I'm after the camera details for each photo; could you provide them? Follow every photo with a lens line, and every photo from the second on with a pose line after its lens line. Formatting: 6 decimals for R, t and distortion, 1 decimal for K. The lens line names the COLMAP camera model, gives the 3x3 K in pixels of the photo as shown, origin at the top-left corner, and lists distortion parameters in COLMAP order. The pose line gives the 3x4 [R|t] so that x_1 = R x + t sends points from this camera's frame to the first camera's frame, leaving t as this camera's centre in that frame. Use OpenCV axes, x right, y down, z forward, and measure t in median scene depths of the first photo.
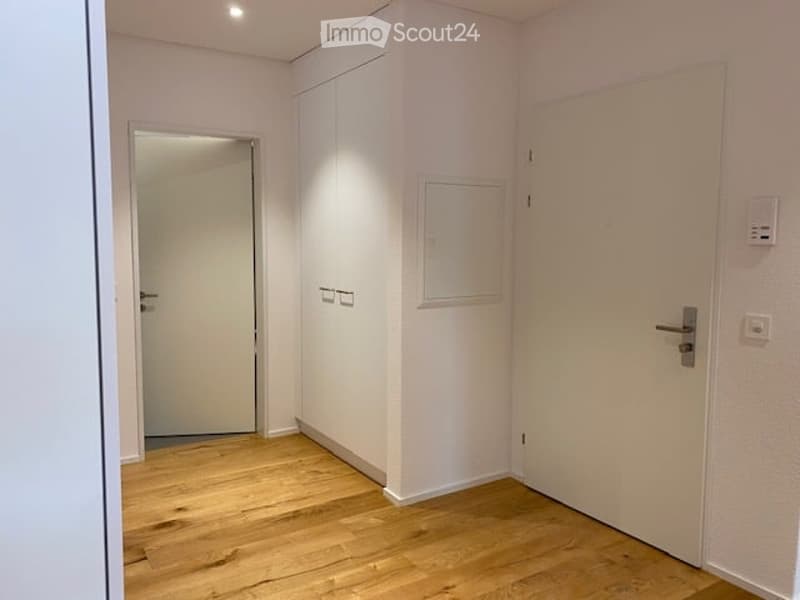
lens RADIAL K [[618.3, 0, 398.3], [0, 618.3, 297.9], [0, 0, 1]] dist [0.025111, -0.001834]
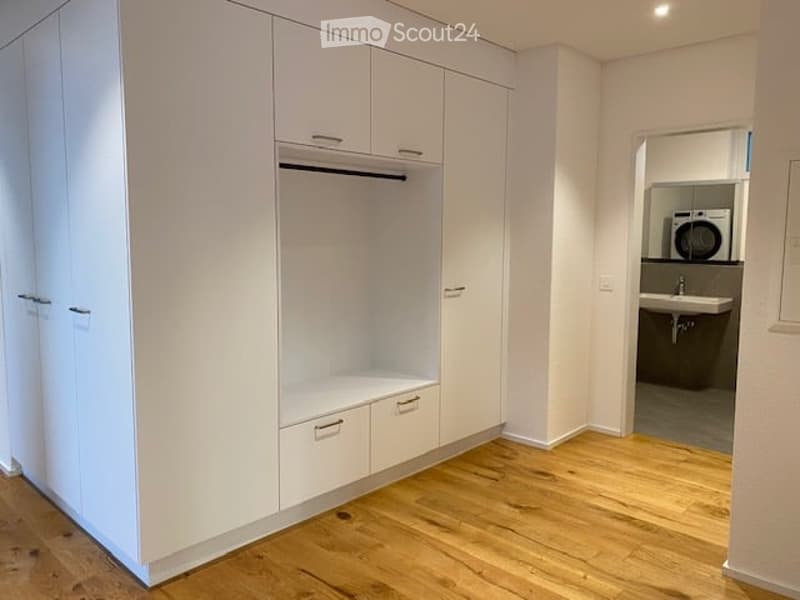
lens RADIAL K [[618.3, 0, 398.9], [0, 618.3, 299.6], [0, 0, 1]] dist [0.025111, -0.001834]
pose [[0.253260, 0.099549, -0.962263, 0.641290], [-0.102443, 0.991858, 0.075648, -0.031766], [0.961959, 0.079418, 0.261396, 0.362862]]
